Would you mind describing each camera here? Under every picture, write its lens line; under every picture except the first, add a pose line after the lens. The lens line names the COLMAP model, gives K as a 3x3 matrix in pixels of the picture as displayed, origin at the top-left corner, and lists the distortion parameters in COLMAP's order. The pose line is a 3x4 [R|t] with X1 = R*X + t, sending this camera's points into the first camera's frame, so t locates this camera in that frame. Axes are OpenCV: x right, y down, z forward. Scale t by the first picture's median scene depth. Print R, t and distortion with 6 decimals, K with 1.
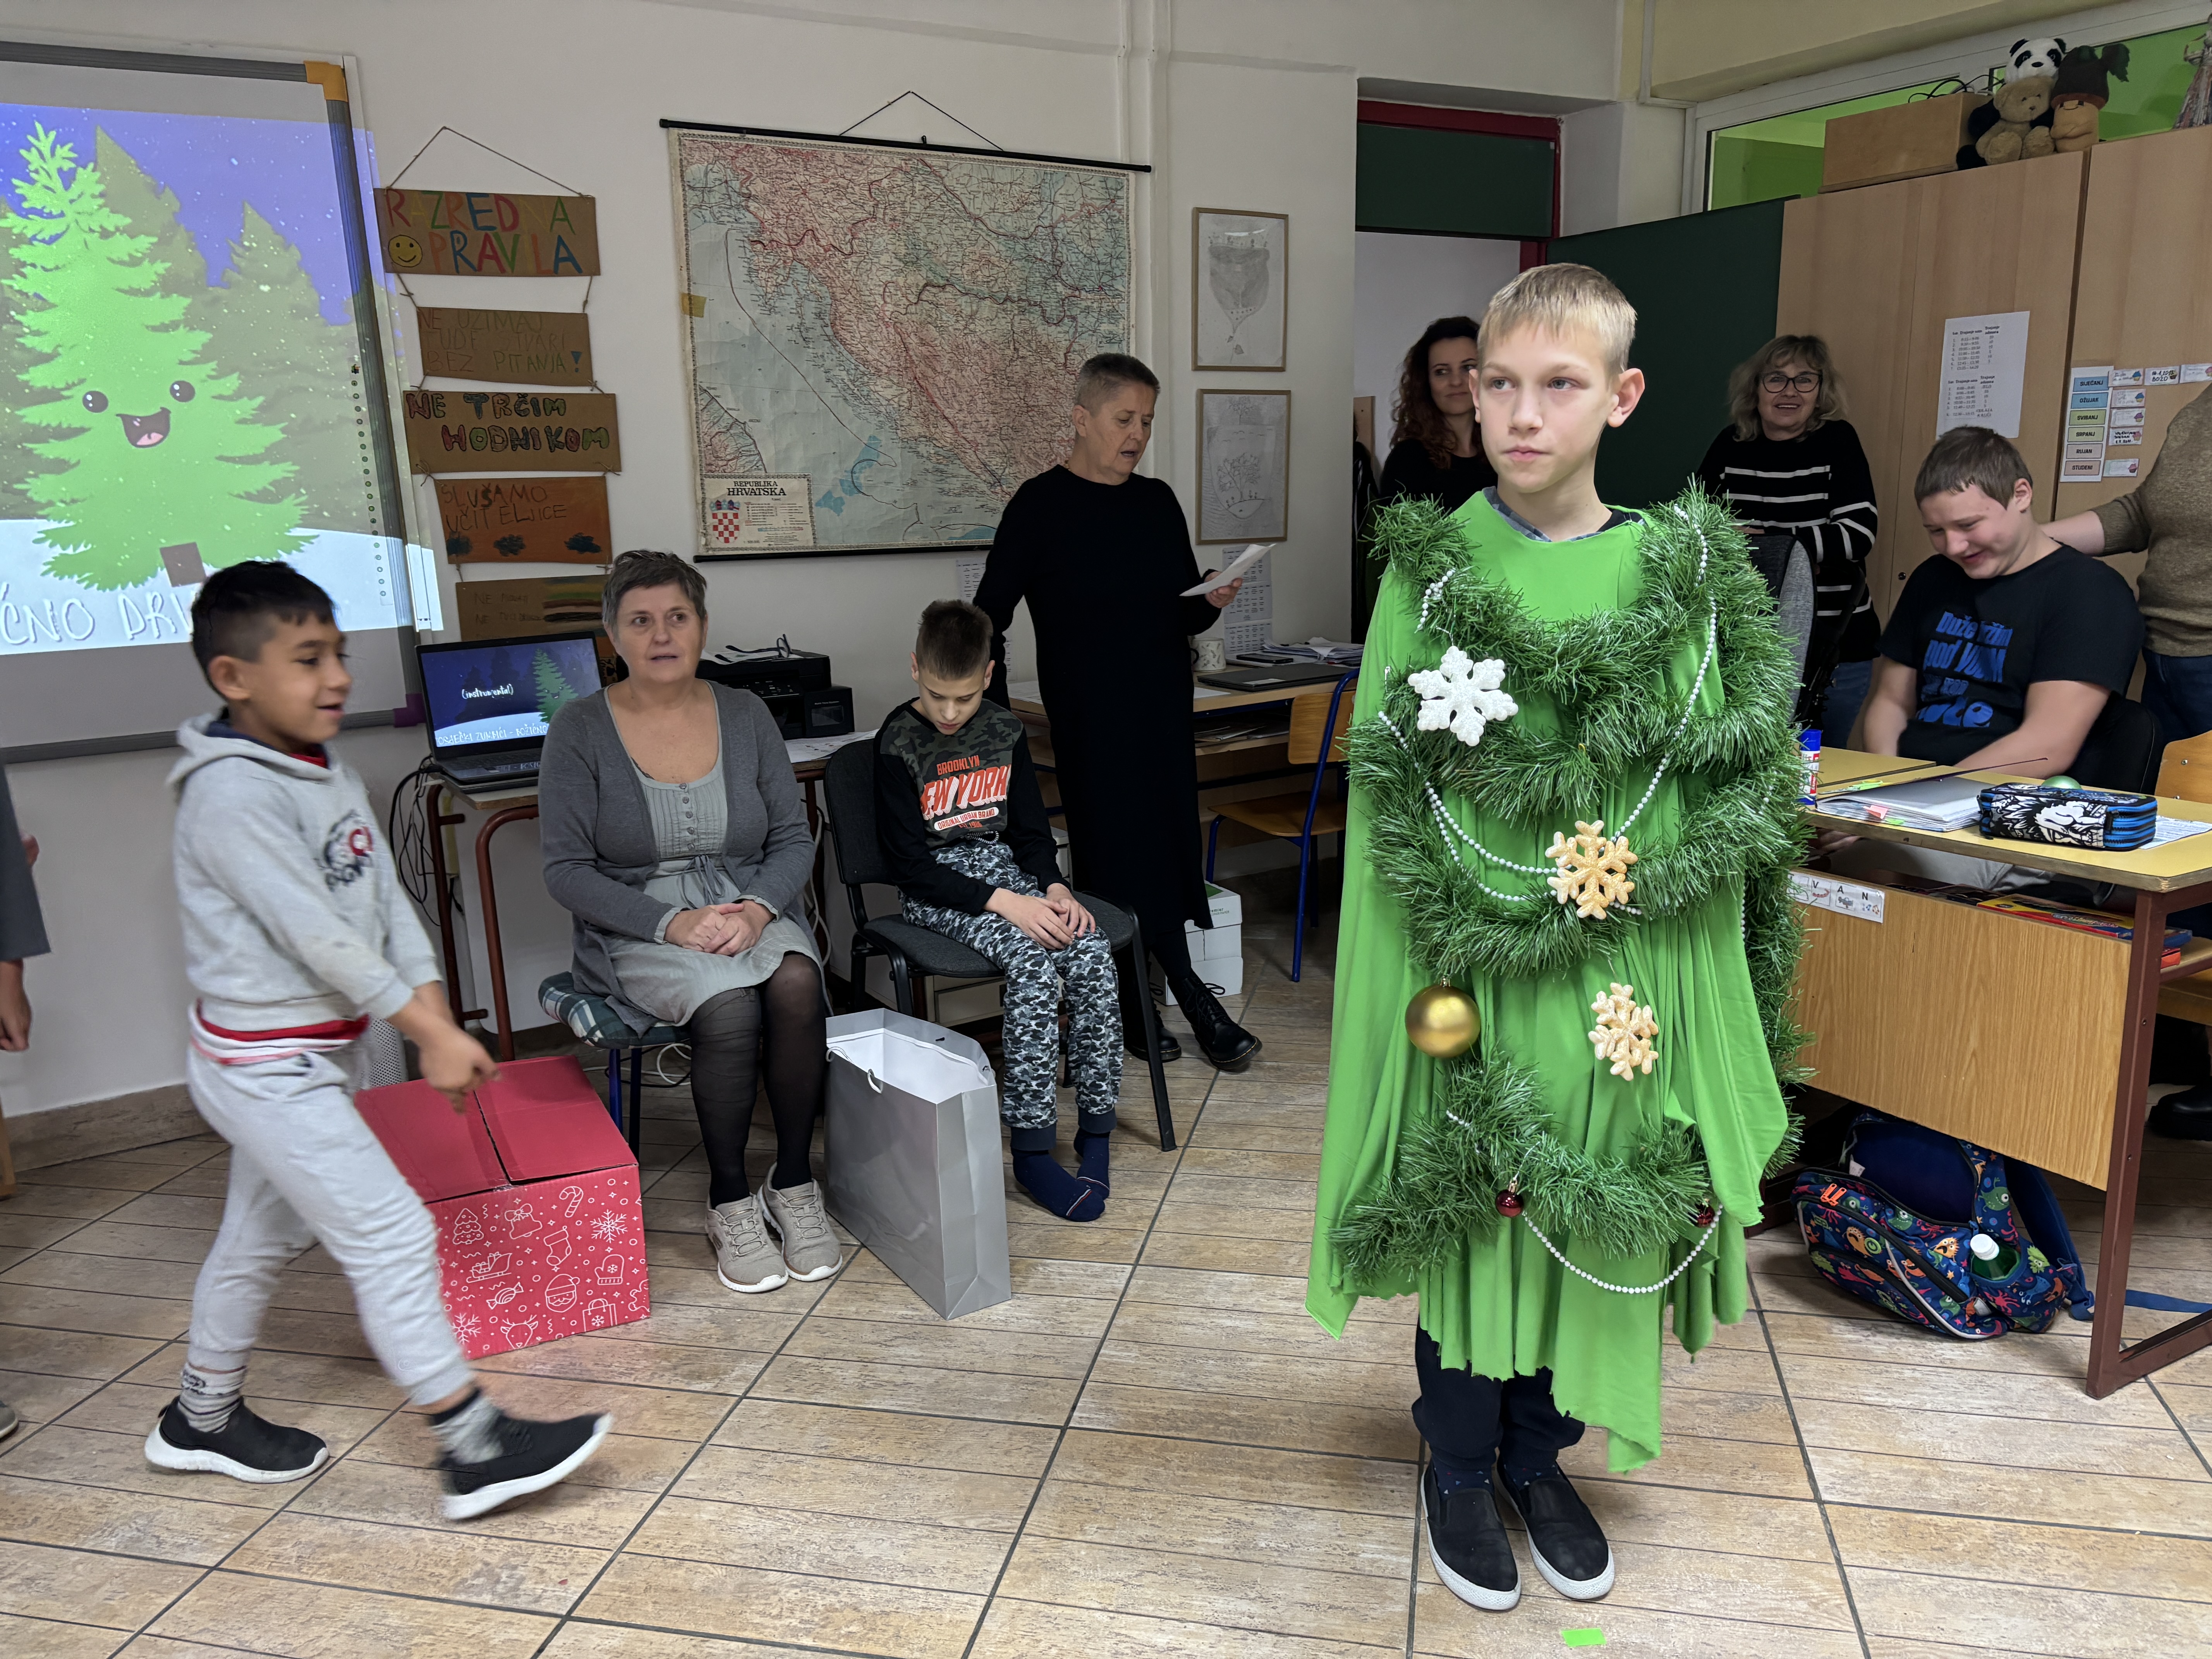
lens RADIAL K [[1674.7, 0, 1094.1], [0, 1674.7, 831.7], [0, 0, 1]] dist [0.046822, -0.041182]
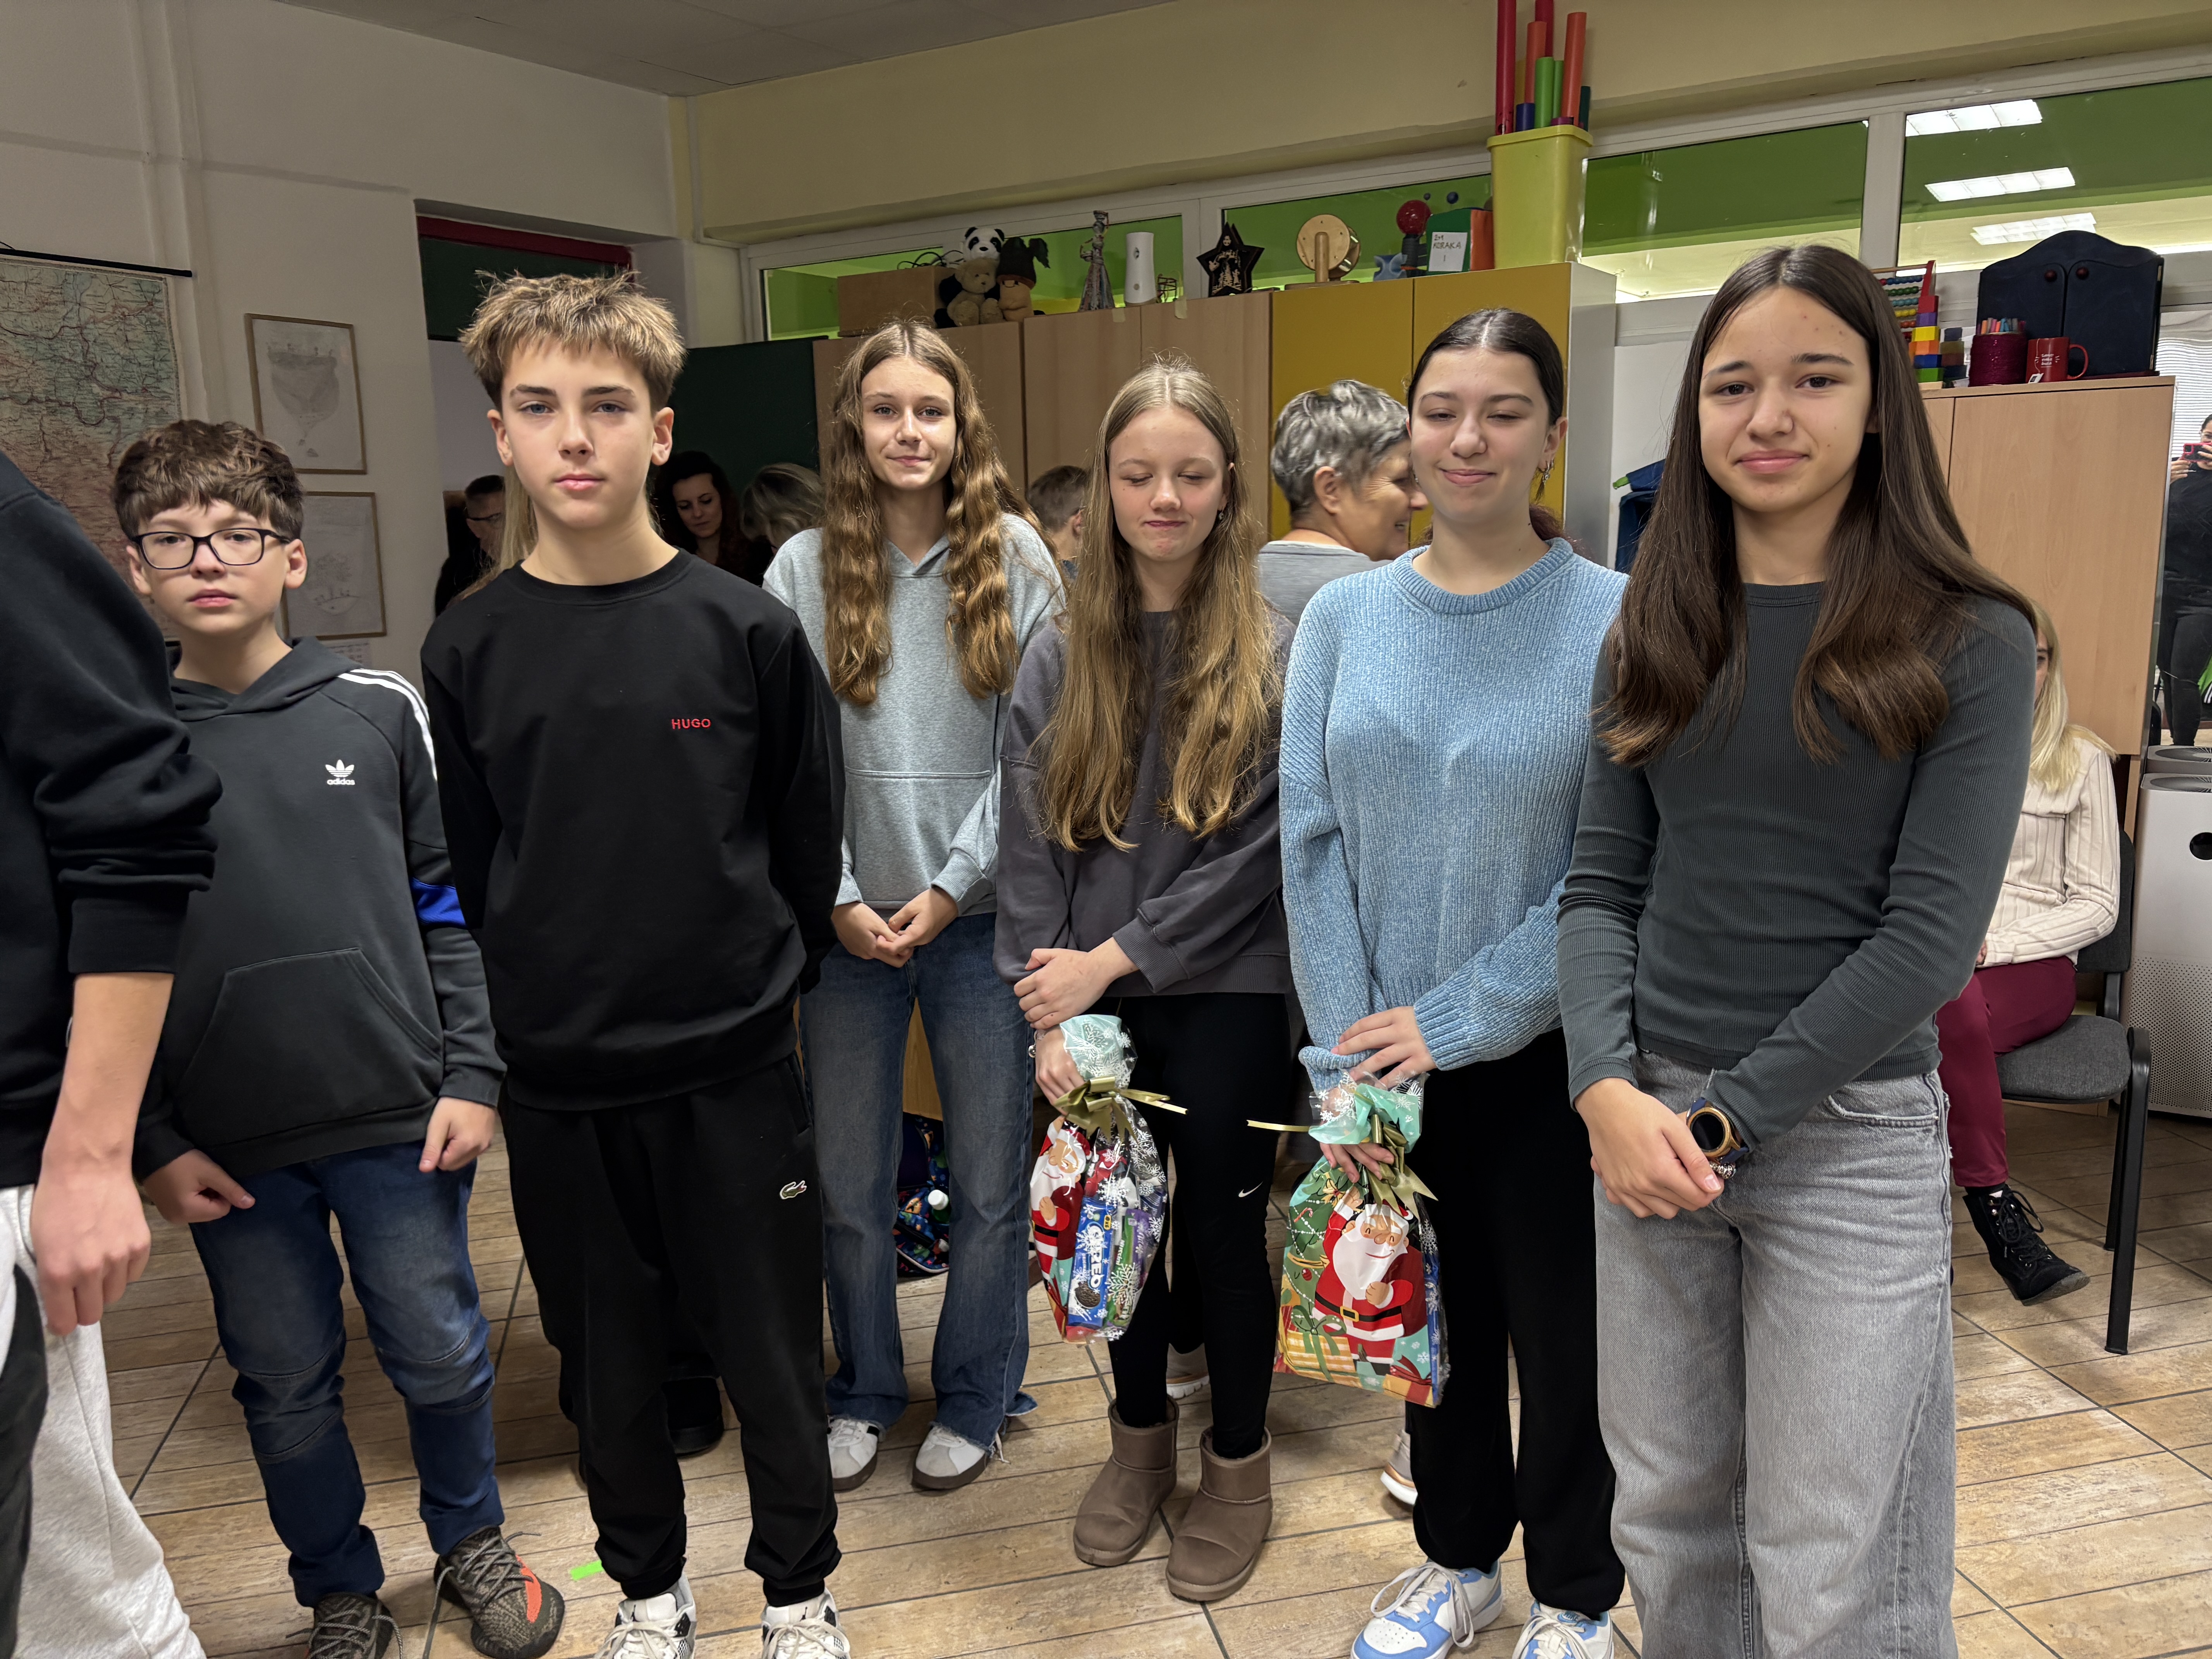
lens RADIAL K [[1674.7, 0, 1070.3], [0, 1674.7, 848.7], [0, 0, 1]] dist [0.046822, -0.041182]
pose [[0.906471, -0.075951, 0.415382, 0.067831], [0.086134, 0.996267, -0.005801, -0.002021], [-0.413391, 0.041037, 0.909628, -0.129509]]
